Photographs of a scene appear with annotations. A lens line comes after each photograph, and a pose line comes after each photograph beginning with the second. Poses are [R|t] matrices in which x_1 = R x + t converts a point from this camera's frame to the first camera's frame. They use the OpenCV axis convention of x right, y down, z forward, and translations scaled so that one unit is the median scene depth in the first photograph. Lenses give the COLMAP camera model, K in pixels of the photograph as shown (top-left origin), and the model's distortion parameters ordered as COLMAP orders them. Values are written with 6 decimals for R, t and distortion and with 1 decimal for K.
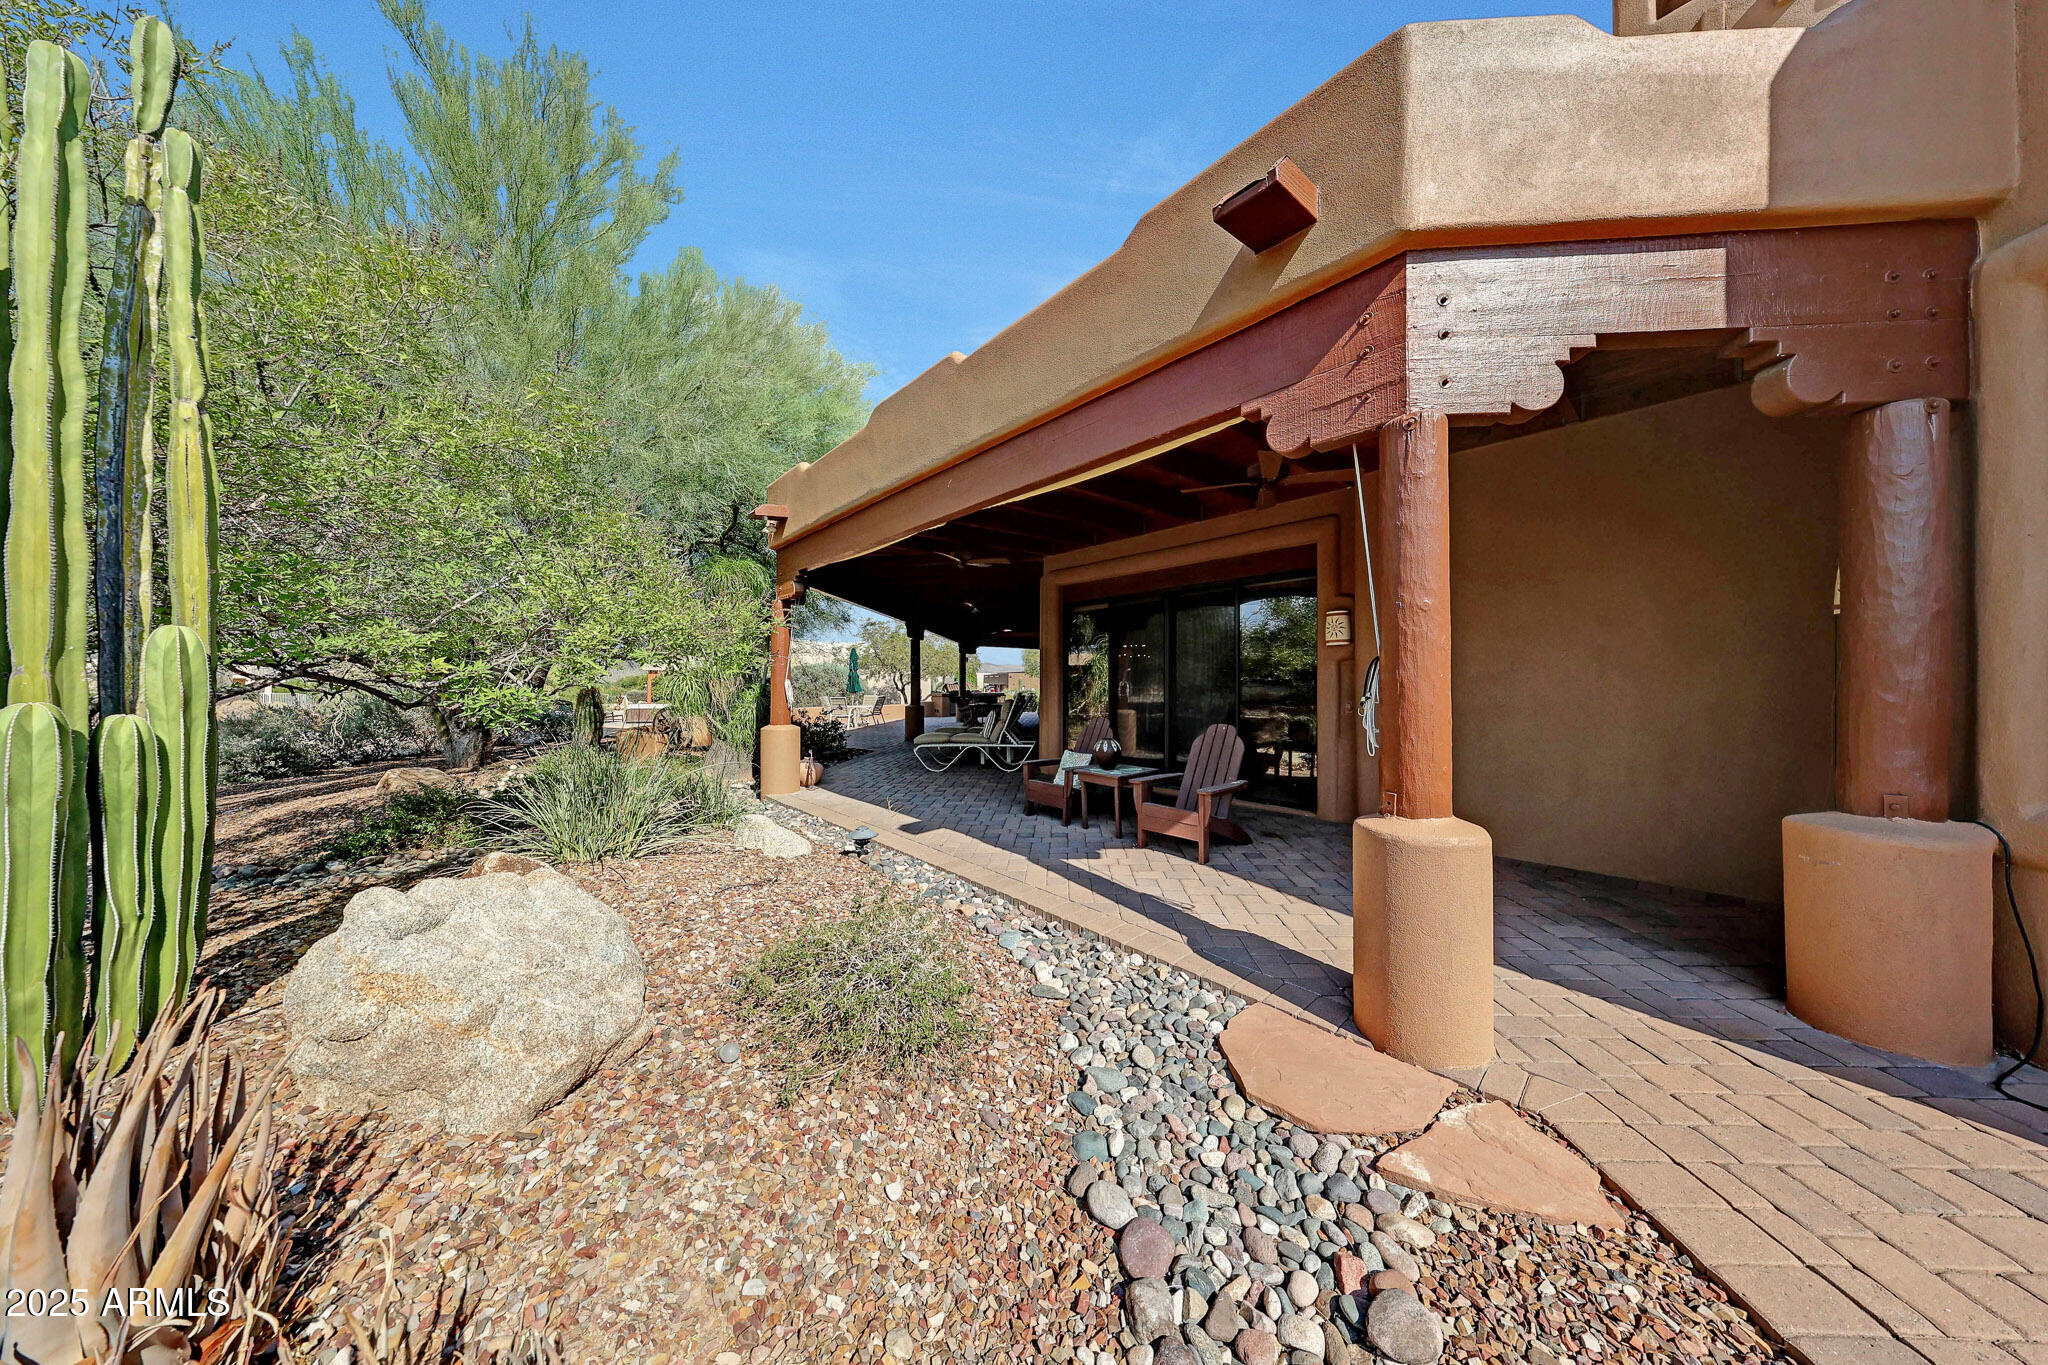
lens RADIAL K [[626.8, 0, 1024.0], [0, 626.8, 682.5], [0, 0, 1]] dist [-0.000058, 0.000003]
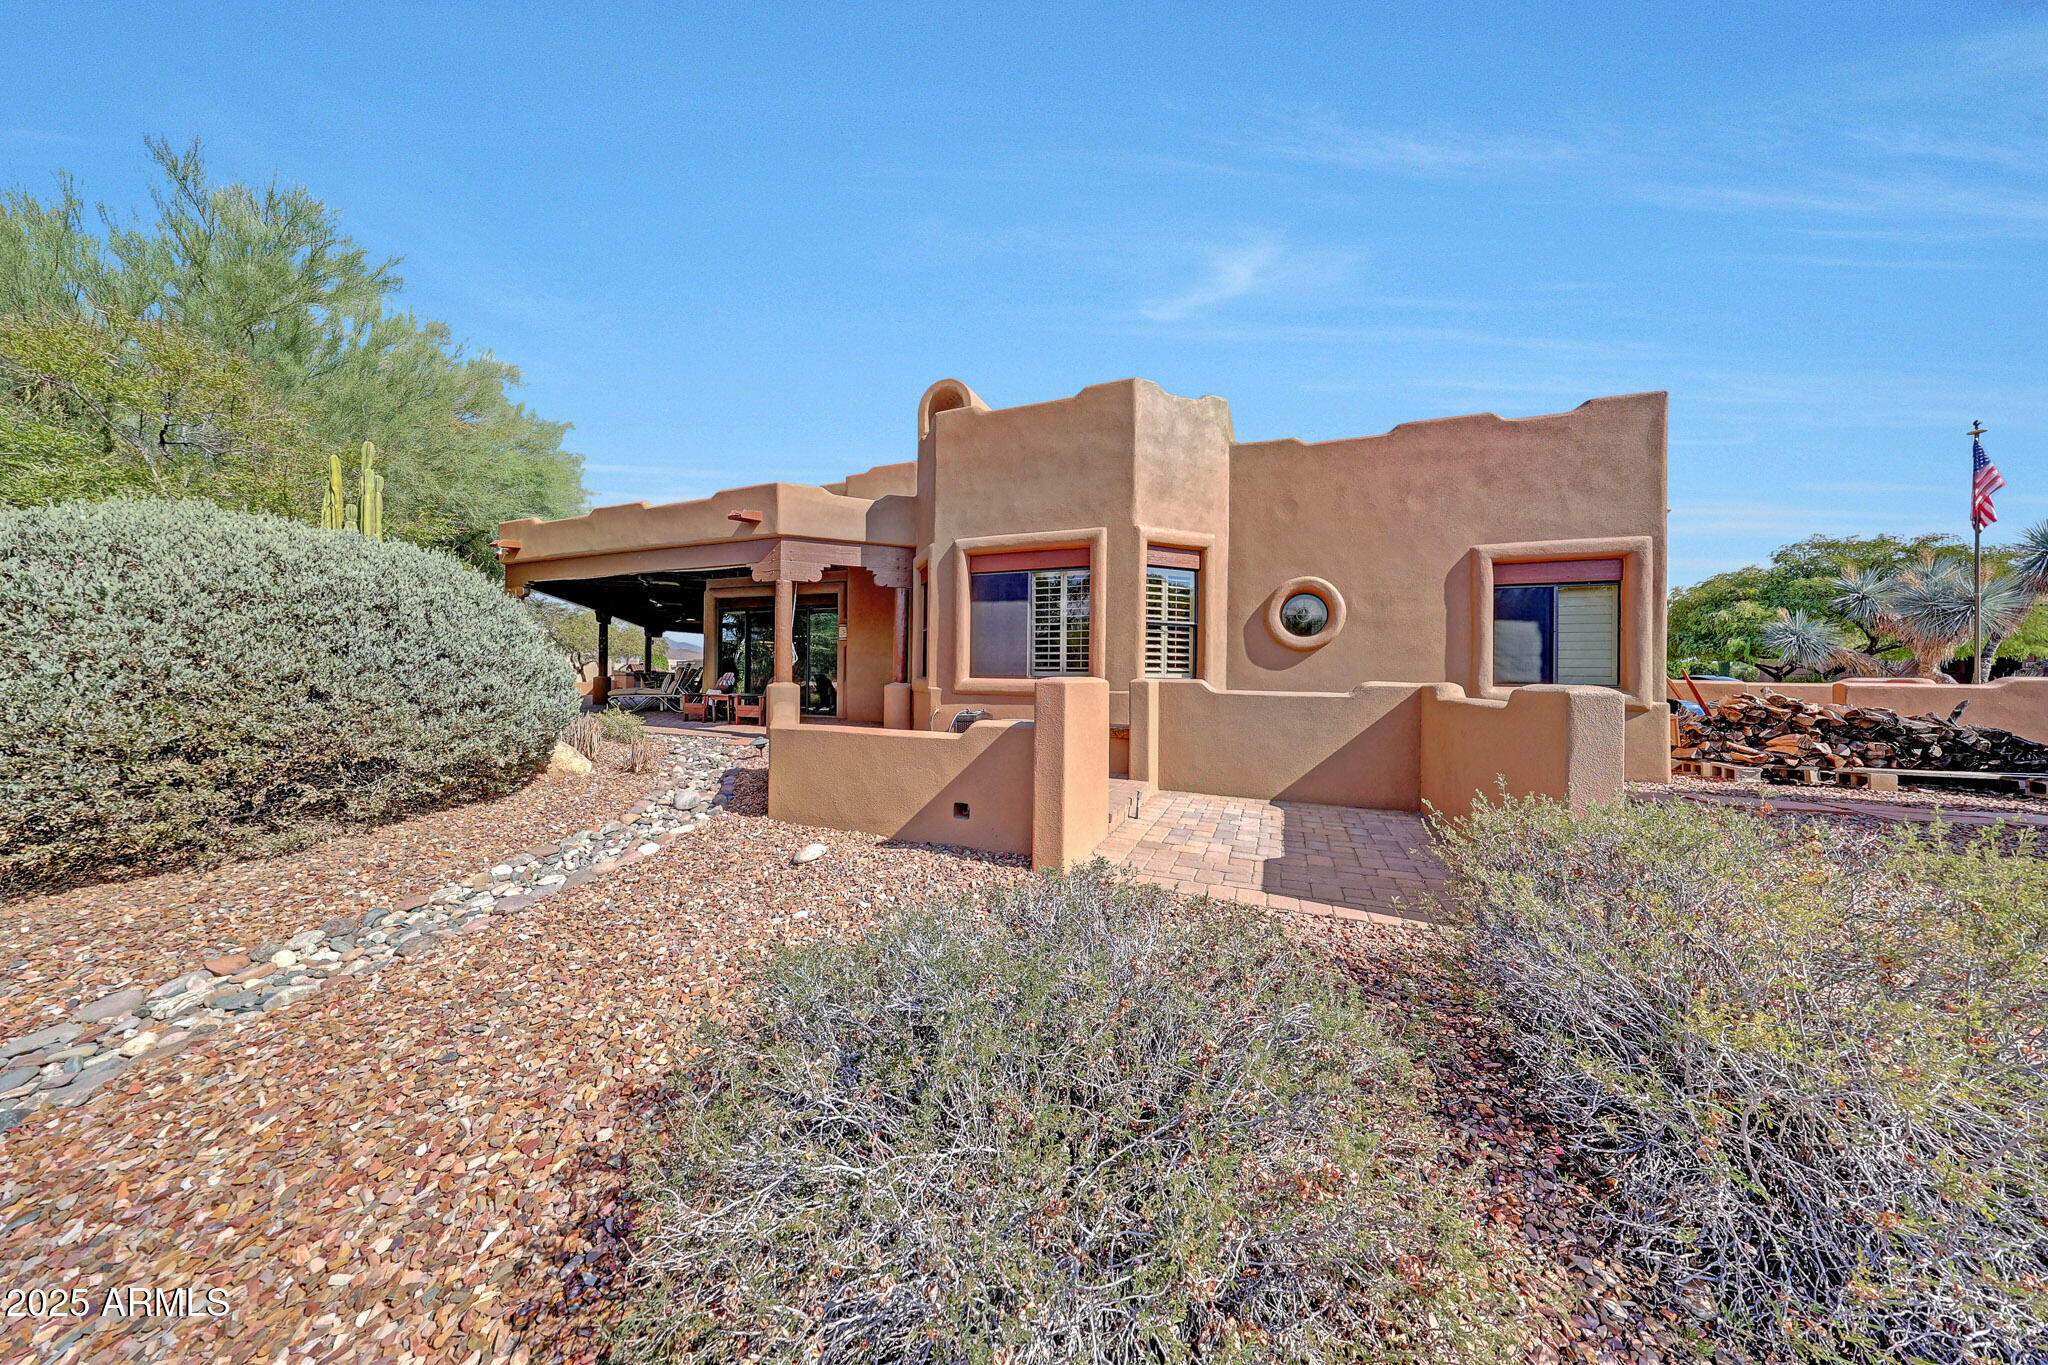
lens RADIAL K [[626.8, 0, 1024.0], [0, 626.8, 682.5], [0, 0, 1]] dist [-0.000058, 0.000003]
pose [[0.904471, 0.006129, 0.426490, 0.082828], [-0.012701, 0.999840, 0.012567, 0.033814], [-0.426345, -0.016784, 0.904405, -0.785594]]
